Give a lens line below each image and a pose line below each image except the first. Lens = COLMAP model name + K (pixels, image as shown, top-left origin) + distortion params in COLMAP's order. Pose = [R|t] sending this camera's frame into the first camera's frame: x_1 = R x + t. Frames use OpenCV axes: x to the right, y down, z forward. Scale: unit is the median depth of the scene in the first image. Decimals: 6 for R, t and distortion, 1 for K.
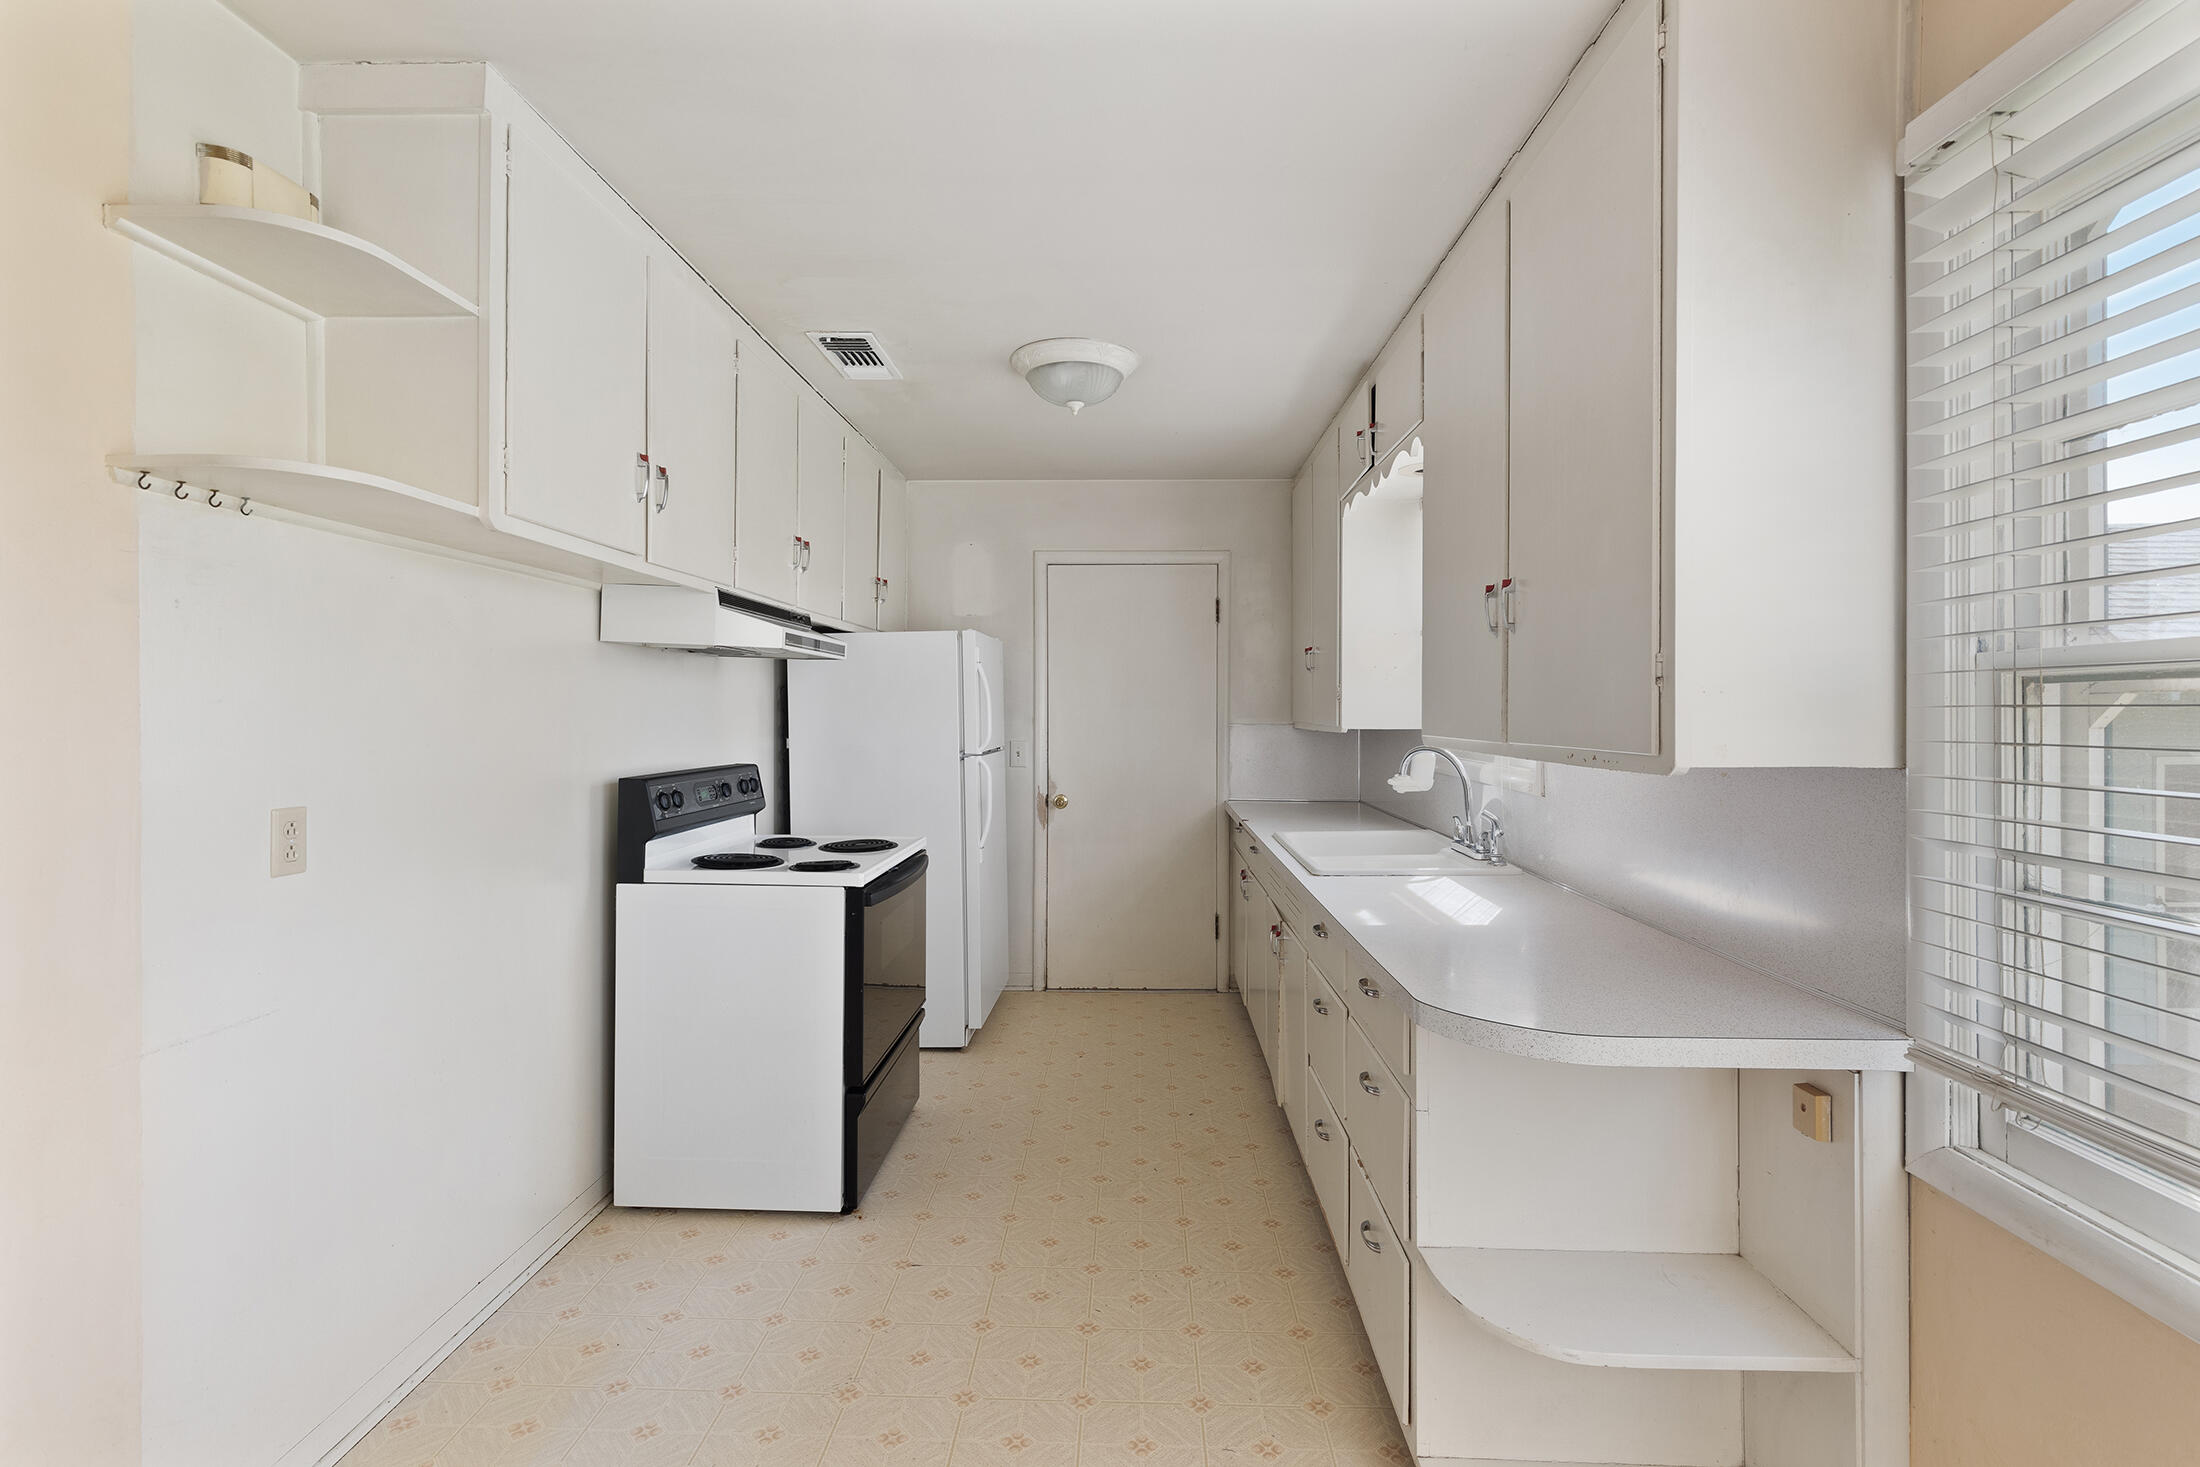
lens RADIAL K [[983.8, 0, 1101.3], [0, 983.8, 714.3], [0, 0, 1]] dist [-0.000565, -0.000183]
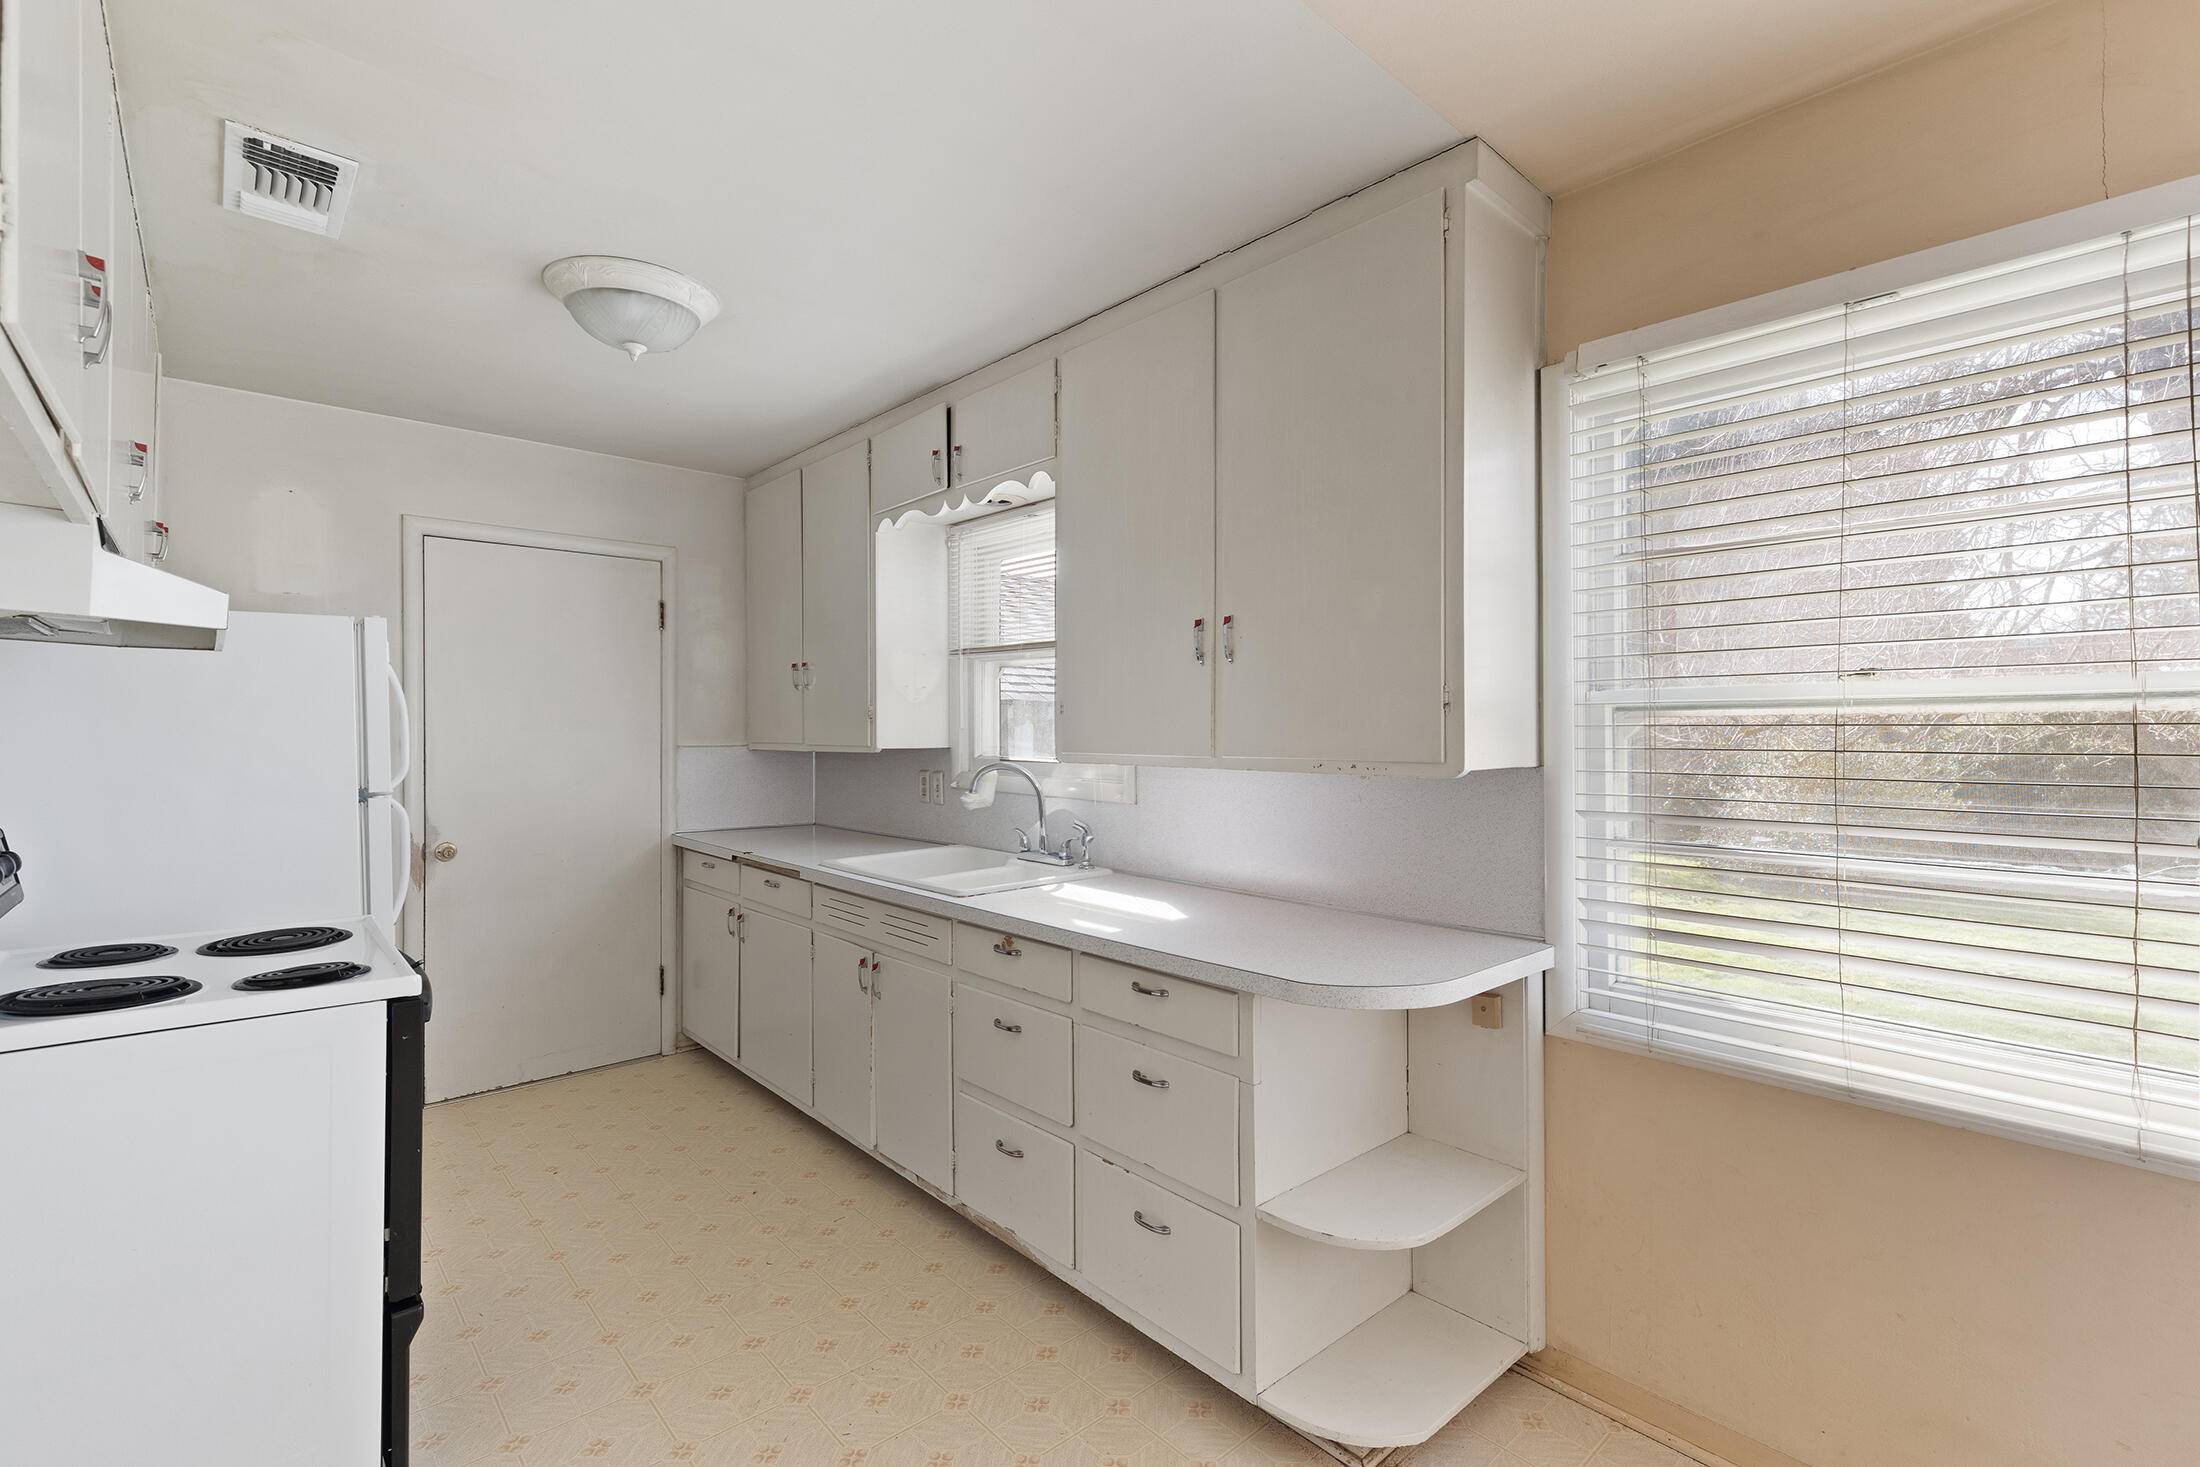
lens RADIAL K [[988.2, 0, 1097.4], [0, 988.2, 731.0], [0, 0, 1]] dist [0.006054, -0.000426]
pose [[0.724787, -0.002662, 0.688968, -0.321667], [0.005014, 0.999986, -0.001411, -0.000536], [-0.688955, 0.004477, 0.724790, 0.166093]]
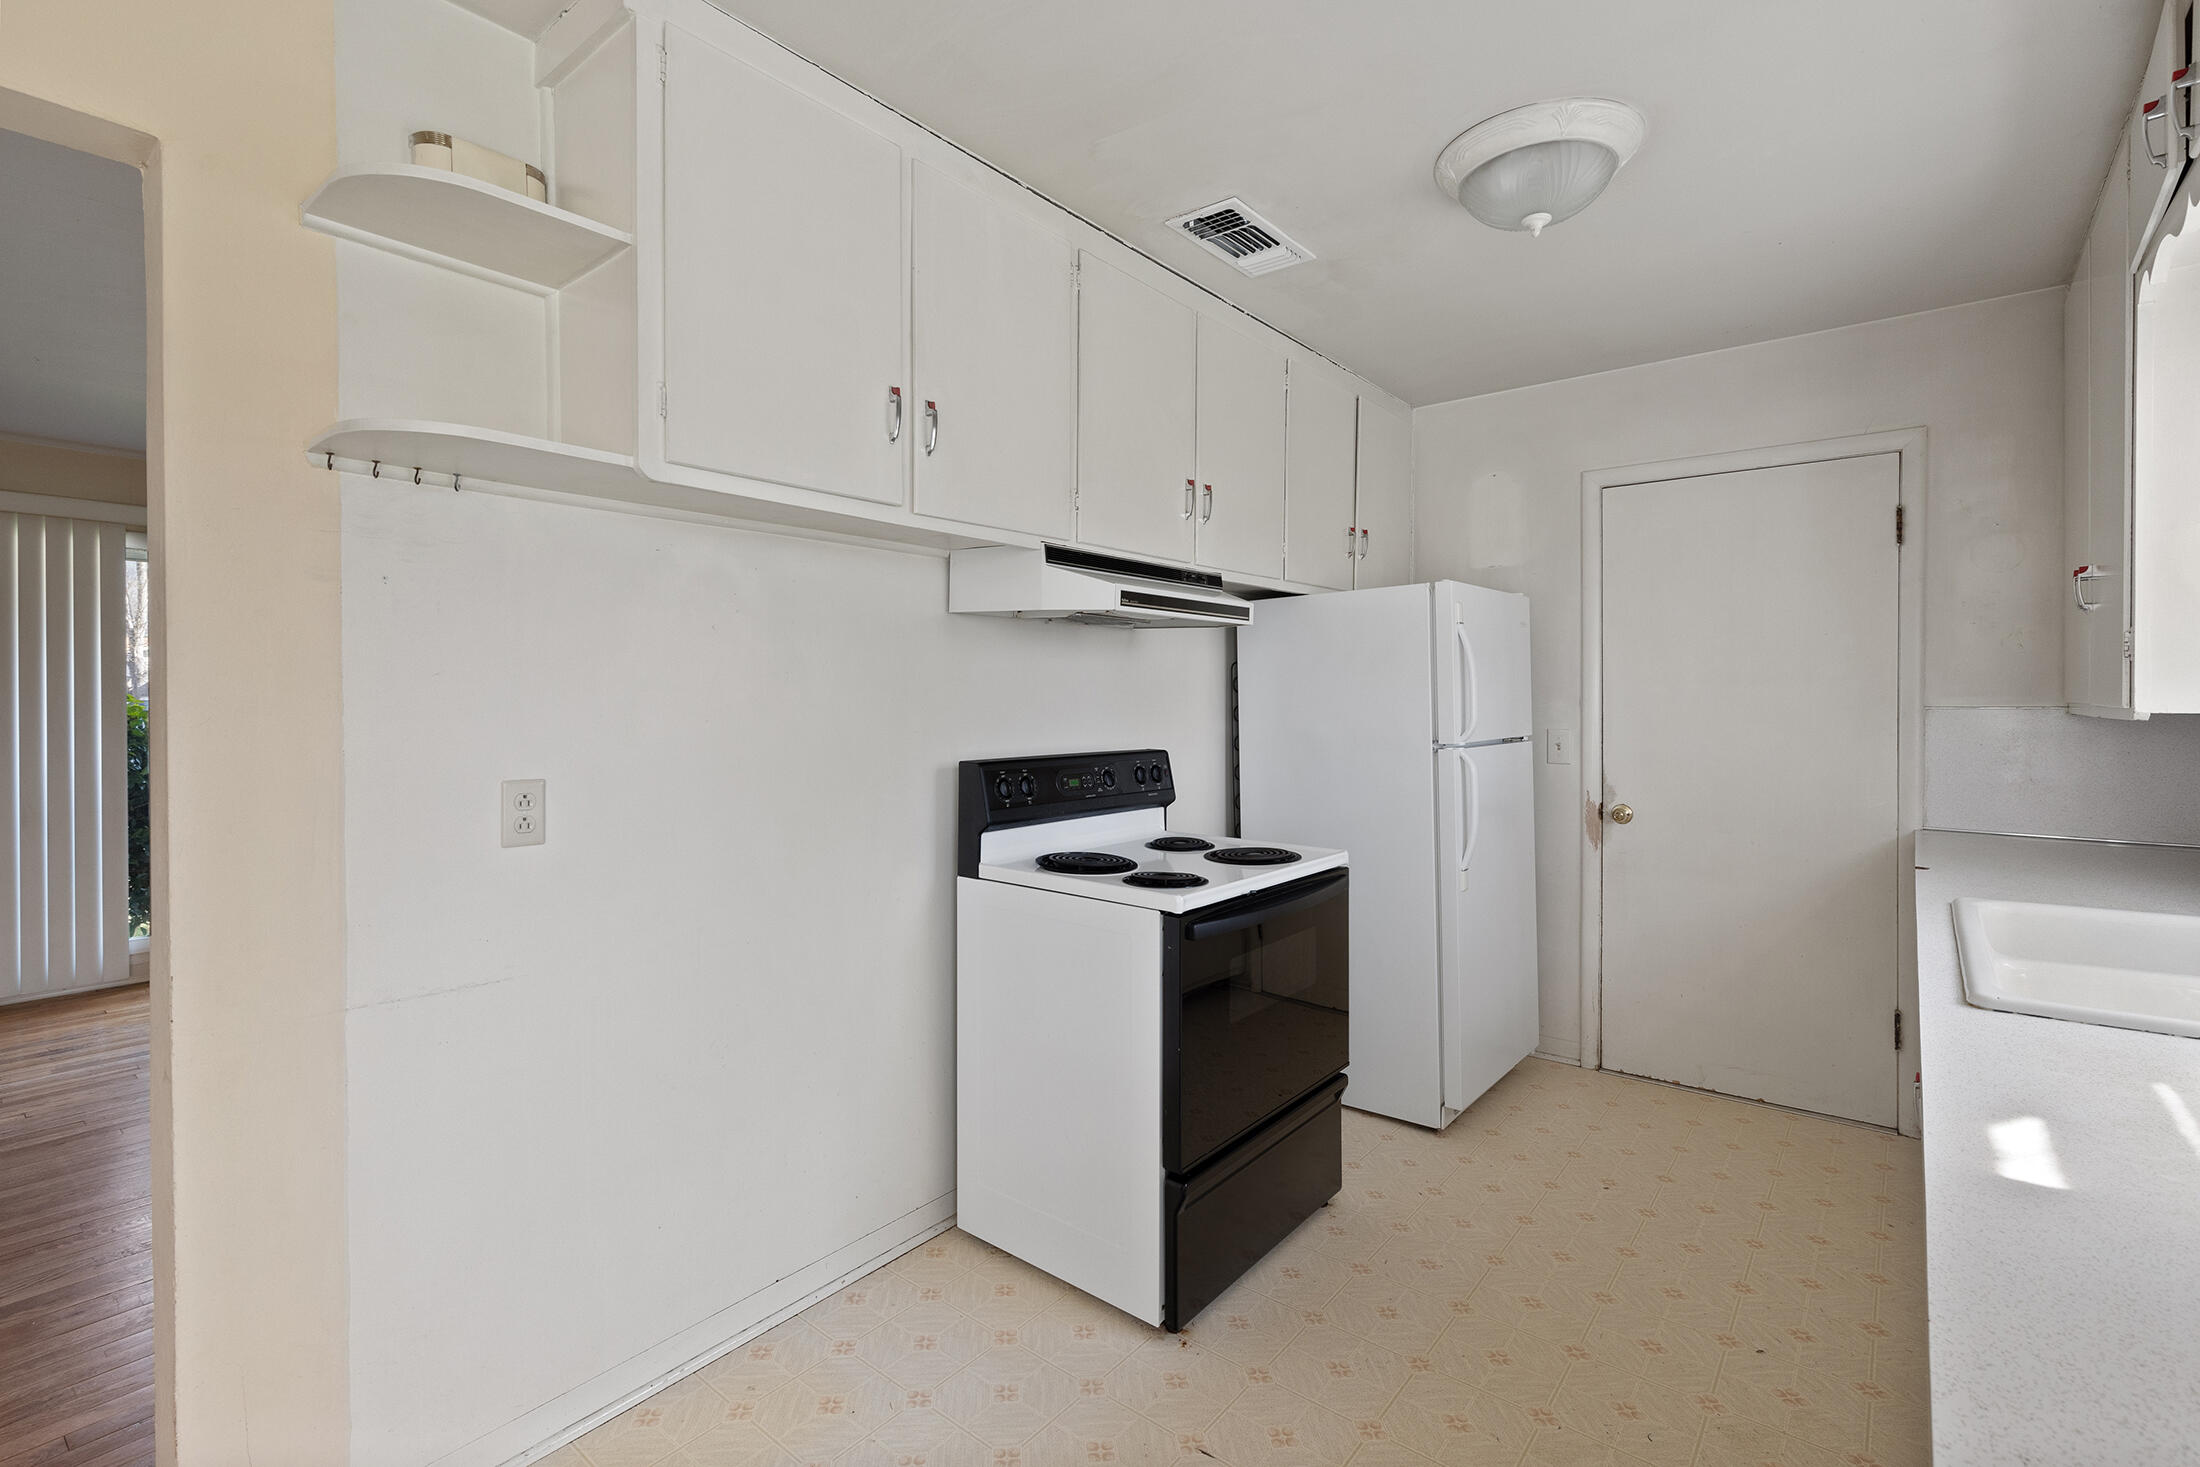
lens RADIAL K [[992.6, 0, 1108.2], [0, 992.6, 706.5], [0, 0, 1]] dist [0.004714, -0.000341]
pose [[0.800135, 0.001404, -0.599818, 0.150634], [0.001897, 0.999986, 0.004870, 0.008698], [0.599817, -0.005034, 0.800122, 0.301418]]
